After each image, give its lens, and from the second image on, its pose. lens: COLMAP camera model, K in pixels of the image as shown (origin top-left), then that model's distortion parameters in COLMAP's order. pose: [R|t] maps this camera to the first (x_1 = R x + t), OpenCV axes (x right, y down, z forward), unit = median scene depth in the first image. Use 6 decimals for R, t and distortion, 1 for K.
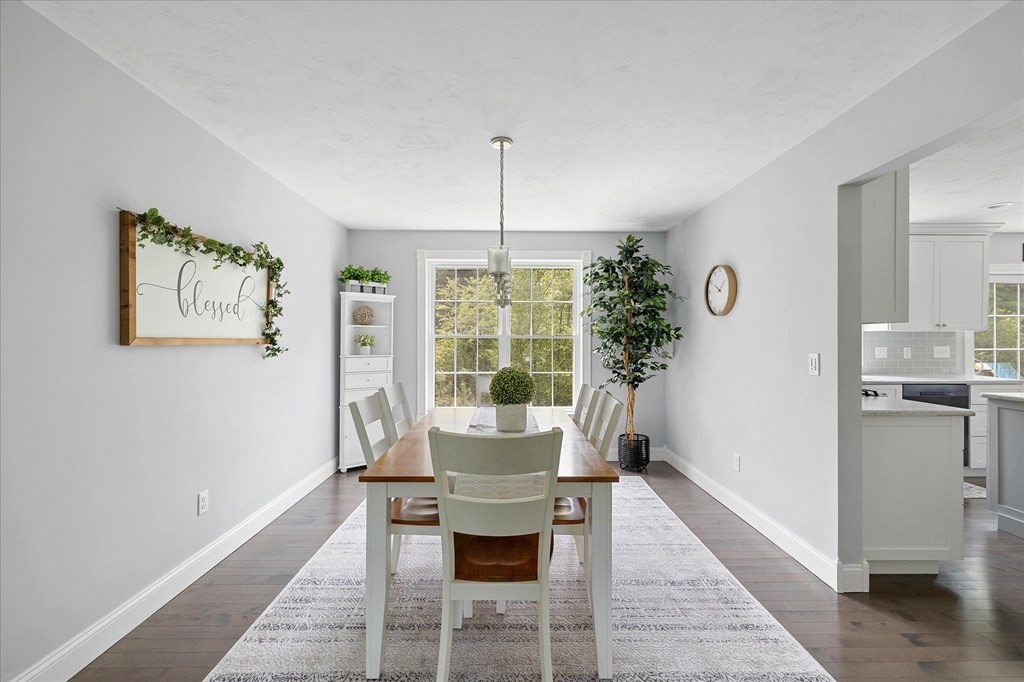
lens RADIAL K [[447.1, 0, 508.2], [0, 447.1, 343.5], [0, 0, 1]] dist [-0.002371, -0.000665]
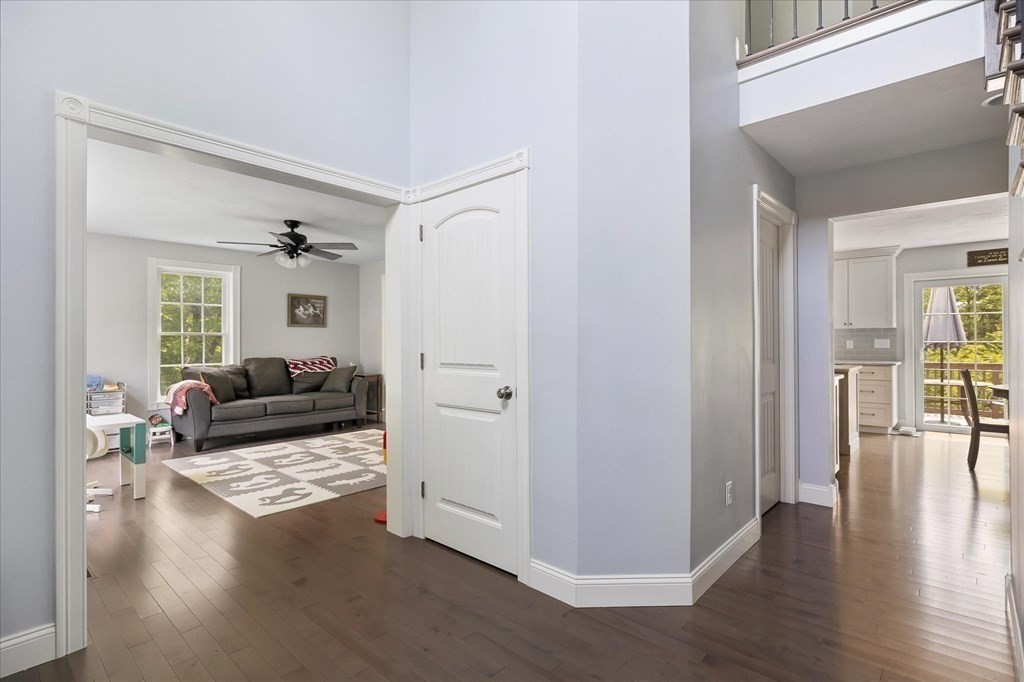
lens RADIAL K [[489.5, 0, 513.0], [0, 489.5, 342.9], [0, 0, 1]] dist [-0.002471, 0.001502]
pose [[0.735197, -0.000180, -0.677854, 1.212441], [-0.001276, 0.999998, -0.001649, 0.021618], [0.677853, 0.002077, 0.735195, -0.825532]]
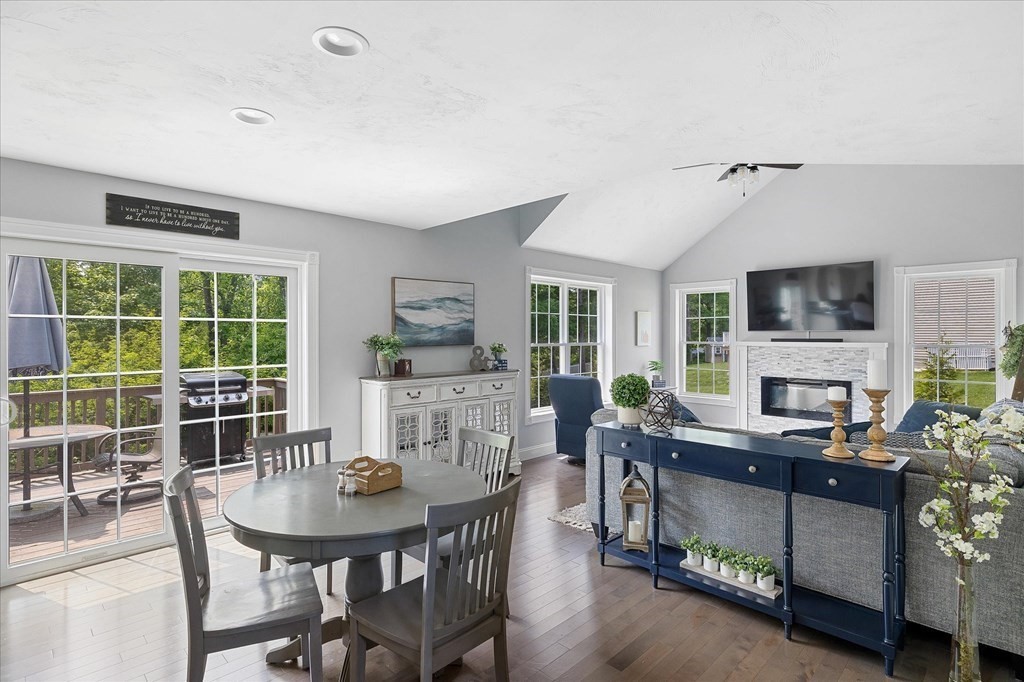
lens RADIAL K [[515.0, 0, 510.6], [0, 515.0, 331.6], [0, 0, 1]] dist [0.002984, 0.000286]
pose [[0.716074, 0.006515, 0.697994, 1.121975], [0.005989, 0.999862, -0.015476, -0.032567], [-0.697999, 0.015262, 0.715937, 0.154004]]
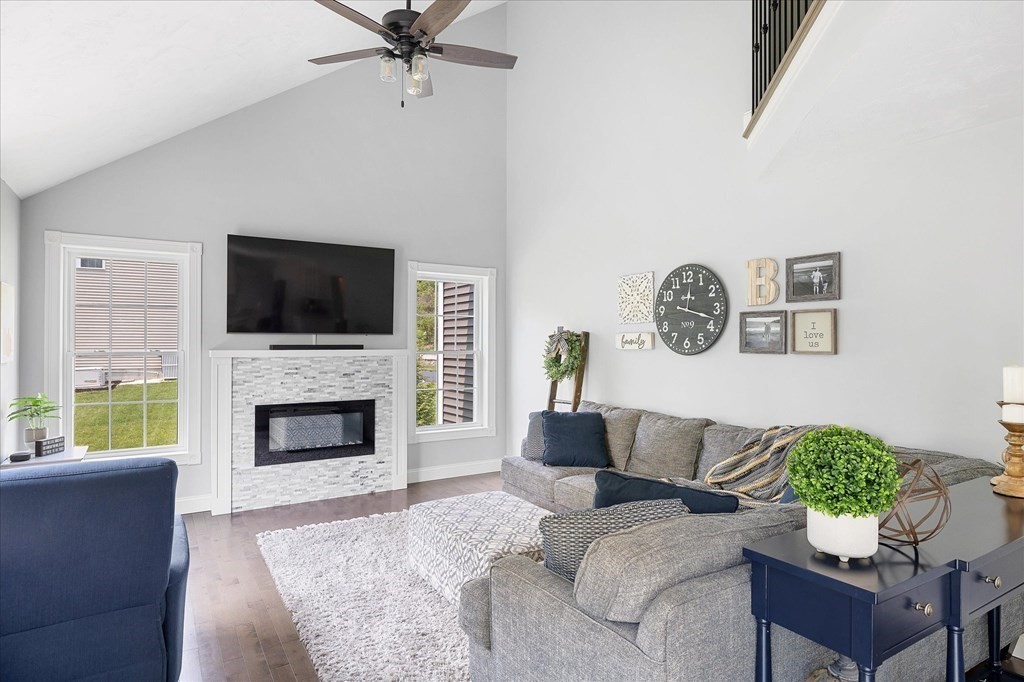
lens RADIAL K [[574.7, 0, 512.0], [0, 574.7, 338.4], [0, 0, 1]] dist [-0.001643, 0.001157]
pose [[-0.521181, 0.007503, 0.853413, 1.561902], [0.007902, 0.999961, -0.003965, -0.035481], [-0.853410, 0.004677, -0.521220, 0.881093]]
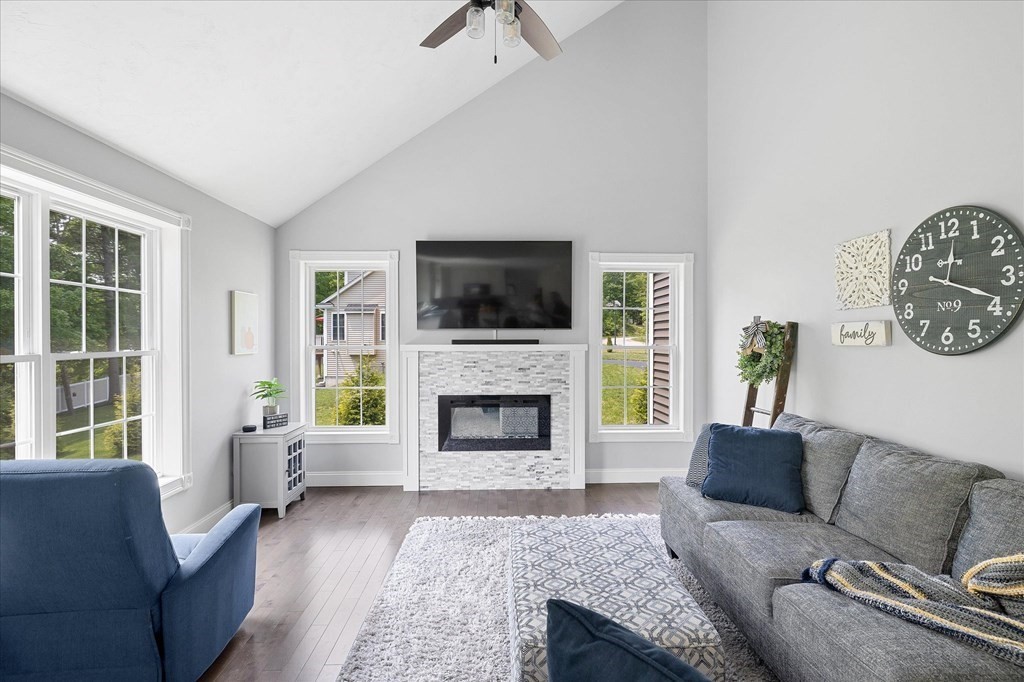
lens RADIAL K [[489.5, 0, 512.7], [0, 489.5, 338.8], [0, 0, 1]] dist [-0.002471, 0.001502]
pose [[-0.023735, 0.000124, 0.999718, 1.727869], [0.011841, 0.999930, 0.000157, -0.031779], [-0.999648, 0.011841, -0.023735, 0.603518]]
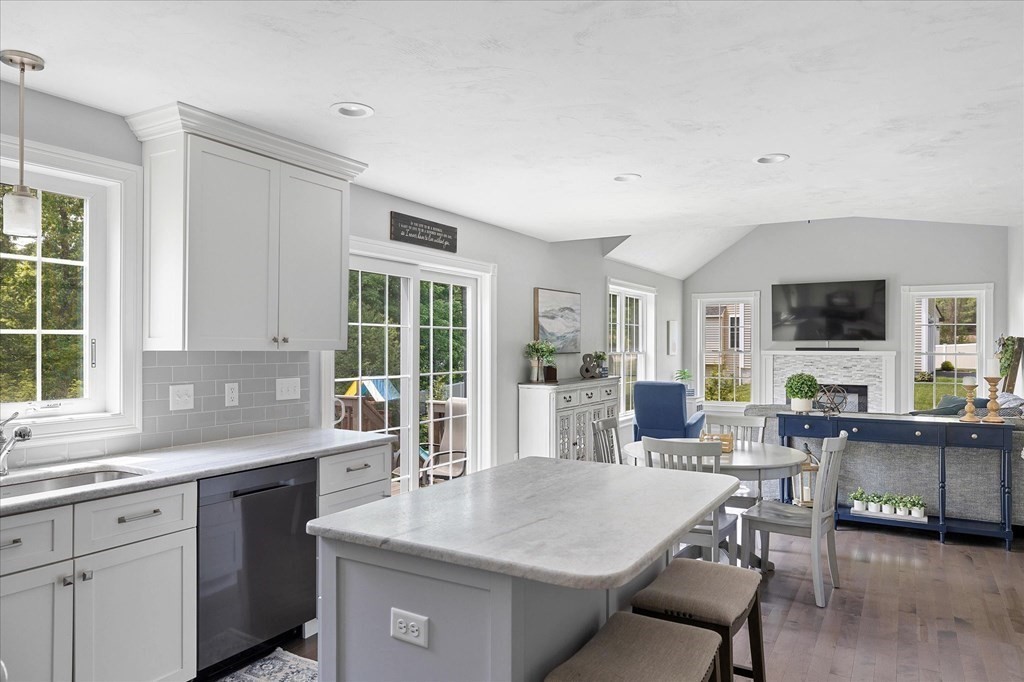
lens RADIAL K [[669.1, 0, 512.0], [0, 669.1, 348.4], [0, 0, 1]] dist [0.005523, -0.004266]
pose [[0.518250, -0.000113, 0.855229, 0.447305], [0.005417, 0.999980, -0.003150, -0.027104], [-0.855212, 0.006265, 0.518241, 0.372814]]
